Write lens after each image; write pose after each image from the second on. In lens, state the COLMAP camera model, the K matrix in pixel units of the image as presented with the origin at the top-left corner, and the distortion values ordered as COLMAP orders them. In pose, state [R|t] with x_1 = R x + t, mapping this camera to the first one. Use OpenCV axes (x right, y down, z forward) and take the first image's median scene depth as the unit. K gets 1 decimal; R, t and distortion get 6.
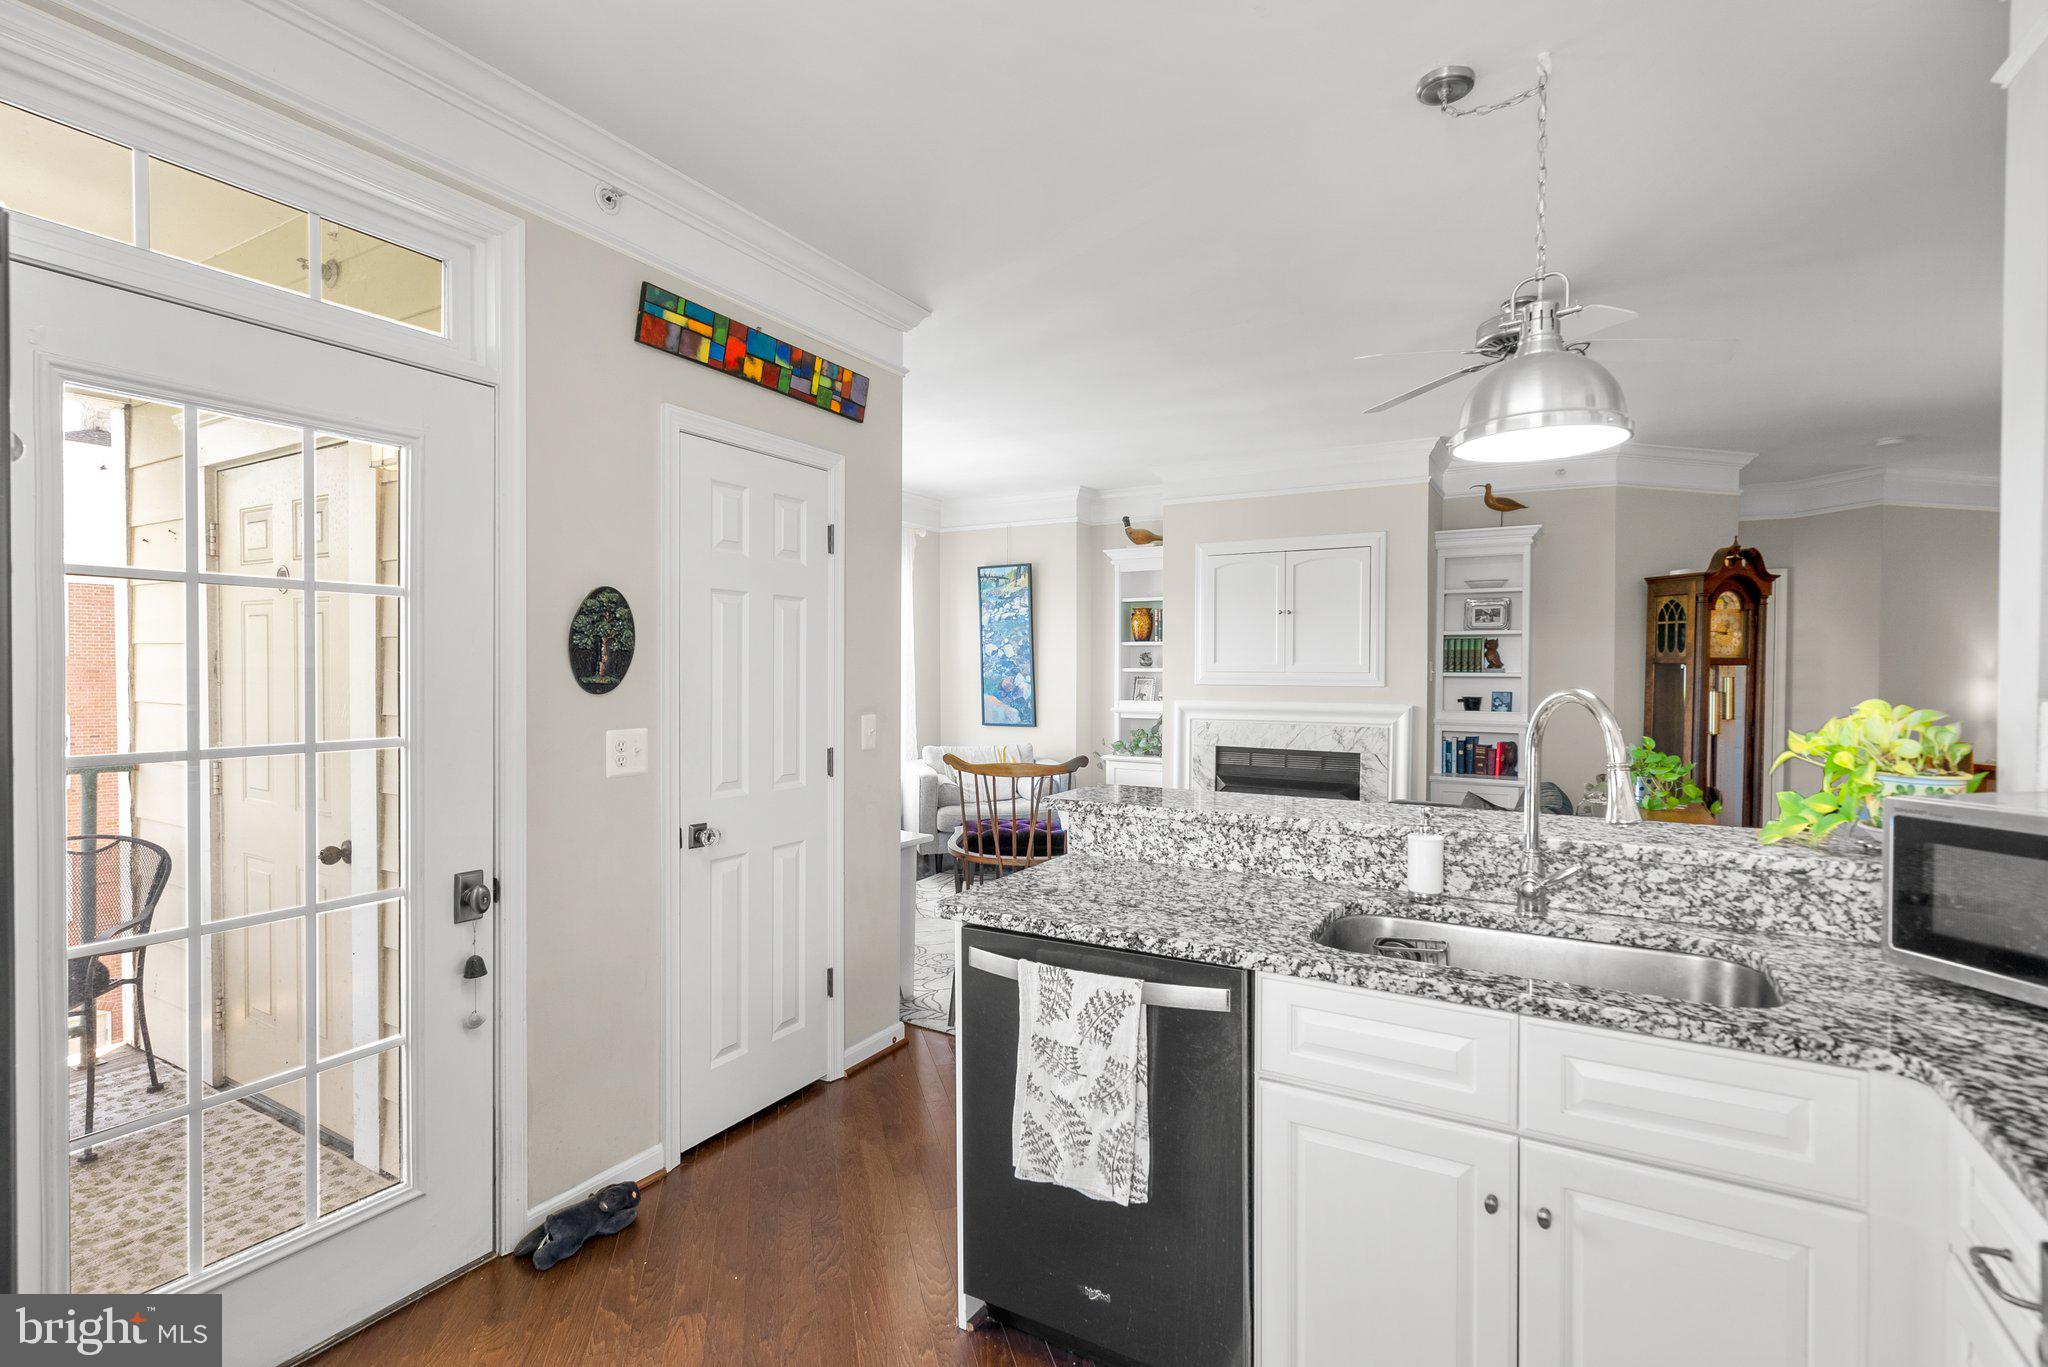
lens RADIAL K [[948.0, 0, 1027.1], [0, 948.0, 682.8], [0, 0, 1]] dist [0.000501, 0.000621]
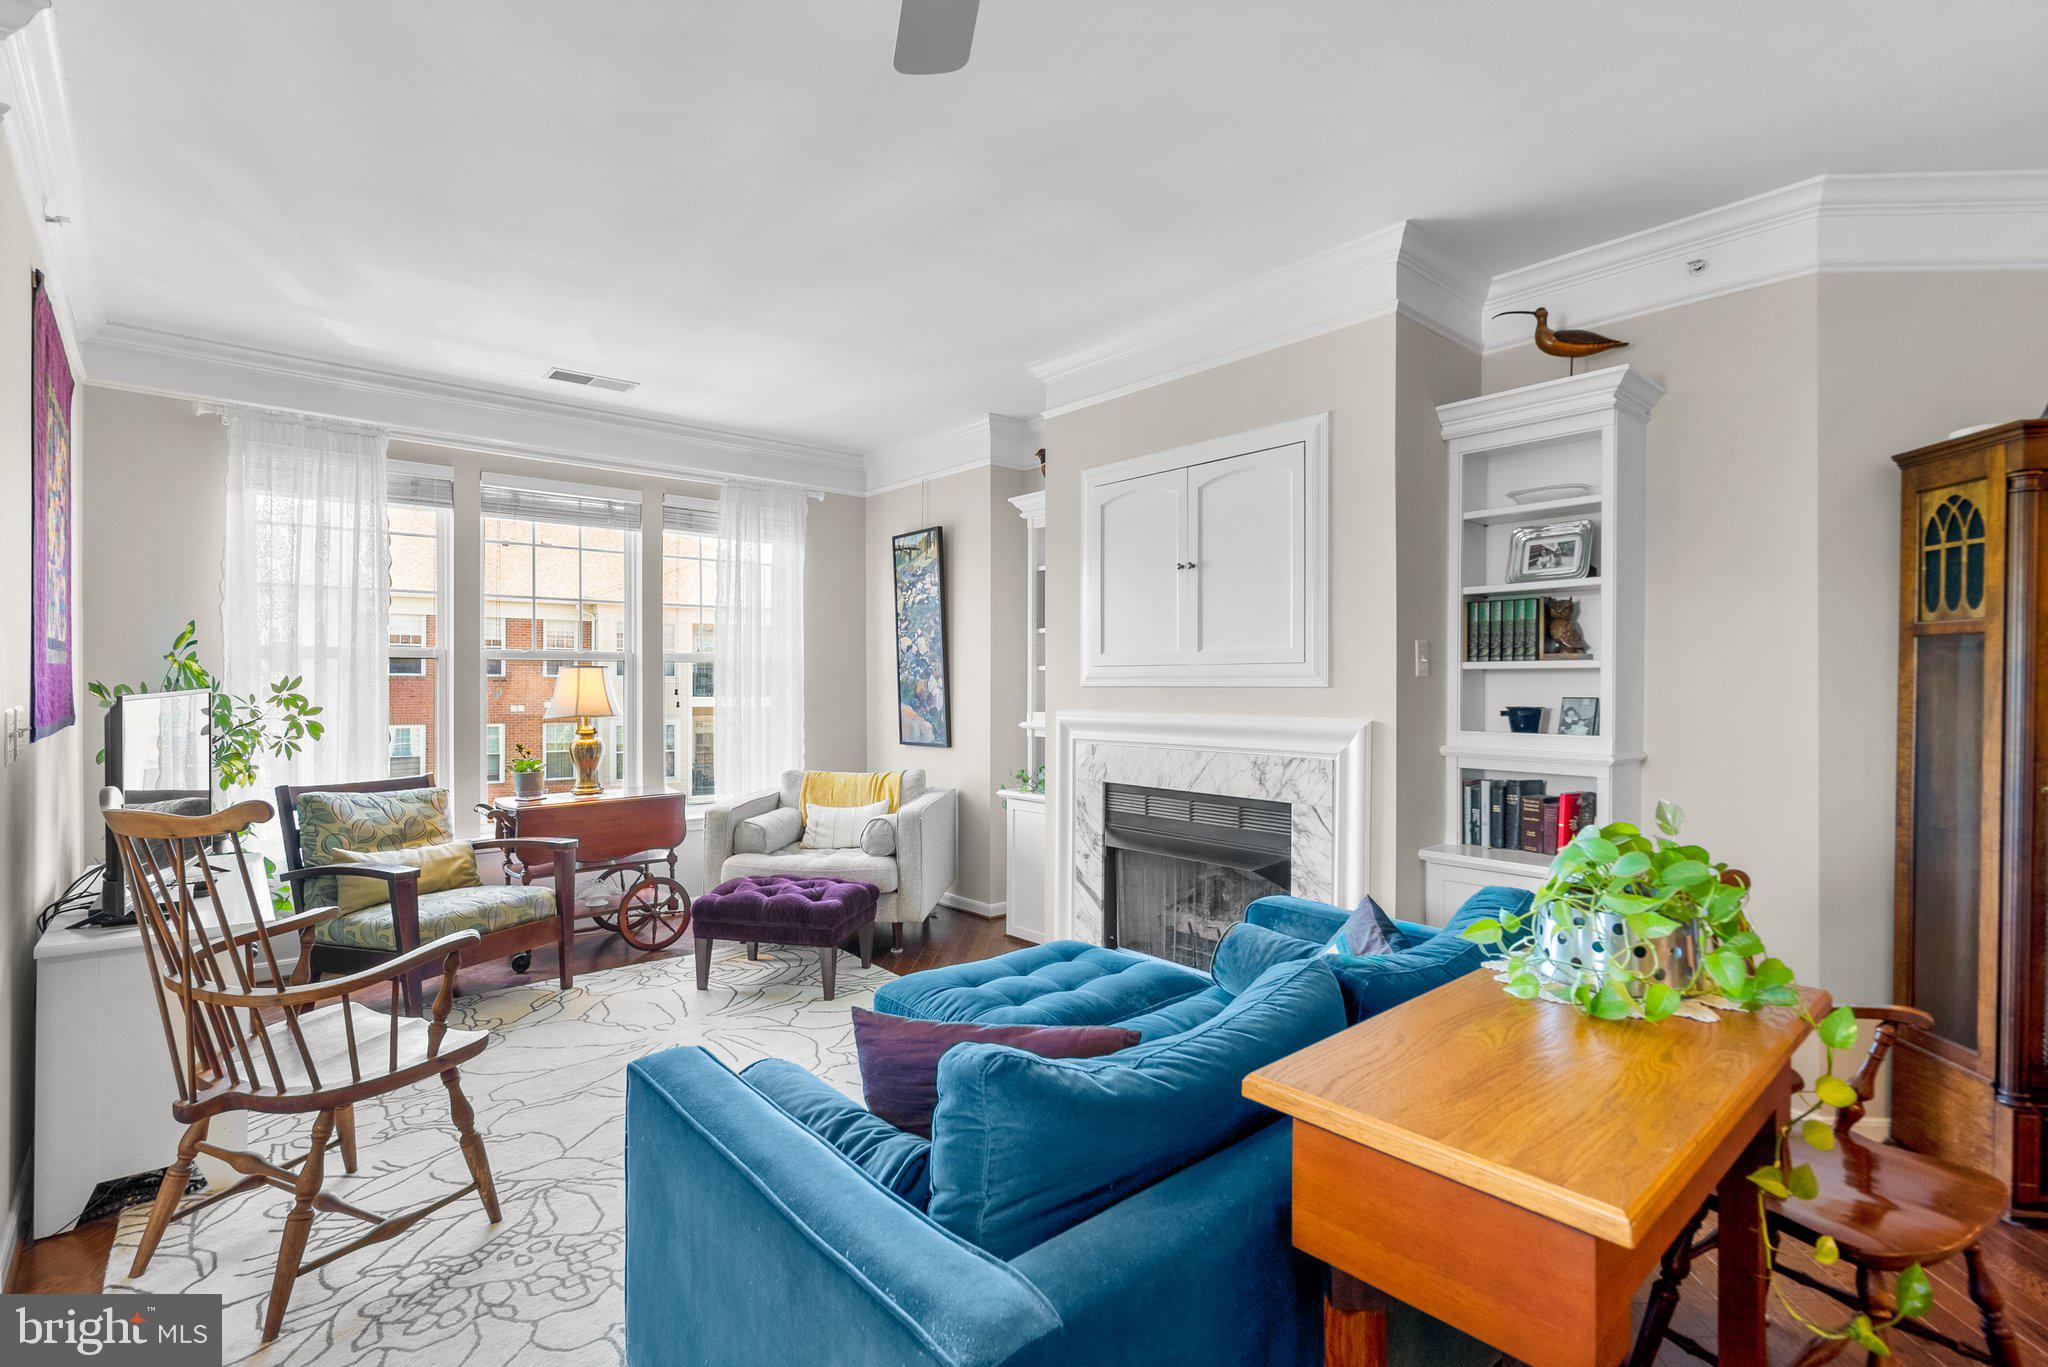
lens RADIAL K [[952.8, 0, 1021.3], [0, 952.8, 685.7], [0, 0, 1]] dist [-0.000815, 0.000283]
pose [[0.946835, -0.000843, -0.321719, 0.717495], [-0.004972, 0.999839, -0.017253, 0.026163], [0.321682, 0.017936, 0.946678, 0.753713]]
